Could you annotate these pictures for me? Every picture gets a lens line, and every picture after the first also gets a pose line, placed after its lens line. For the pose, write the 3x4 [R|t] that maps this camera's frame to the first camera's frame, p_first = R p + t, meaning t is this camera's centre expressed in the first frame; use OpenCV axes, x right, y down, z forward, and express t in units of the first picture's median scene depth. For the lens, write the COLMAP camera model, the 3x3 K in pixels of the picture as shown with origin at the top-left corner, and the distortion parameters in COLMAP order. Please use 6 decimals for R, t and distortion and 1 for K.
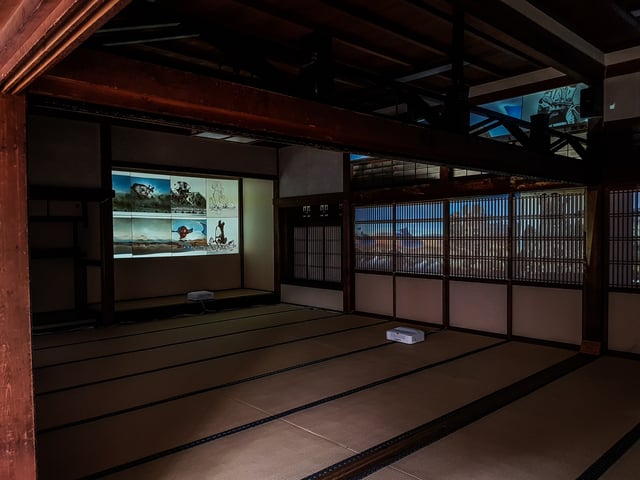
lens RADIAL K [[488.4, 0, 319.6], [0, 488.4, 246.7], [0, 0, 1]] dist [0.074256, -0.109992]
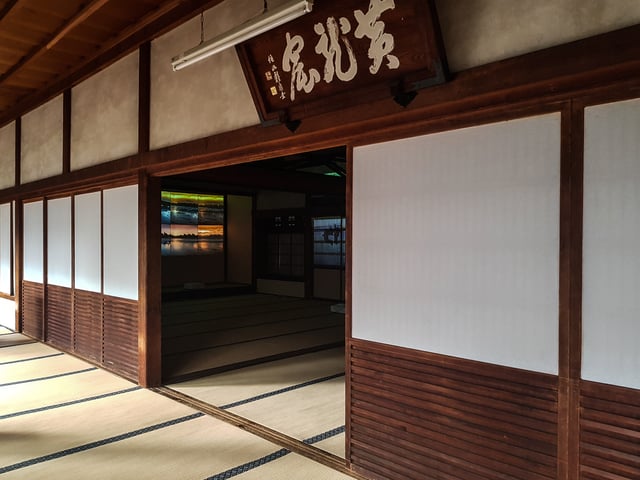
lens RADIAL K [[495.6, 0, 316.6], [0, 495.6, 244.2], [0, 0, 1]] dist [0.083827, -0.104059]
pose [[0.999167, 0.011186, 0.039239, 0.032997], [-0.010152, 0.999598, -0.026471, 0.028513], [-0.039520, 0.026050, 0.998879, -0.410259]]
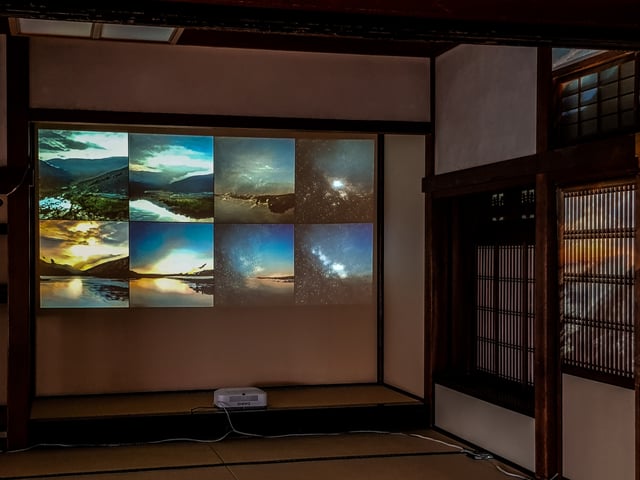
lens RADIAL K [[959.7, 0, 317.9], [0, 959.7, 258.0], [0, 0, 1]] dist [0.146635, -0.033236]
pose [[0.880527, 0.011630, -0.473854, 0.304217], [-0.021491, 0.999650, -0.015402, -0.020535], [0.473509, 0.023745, 0.880469, 0.320051]]
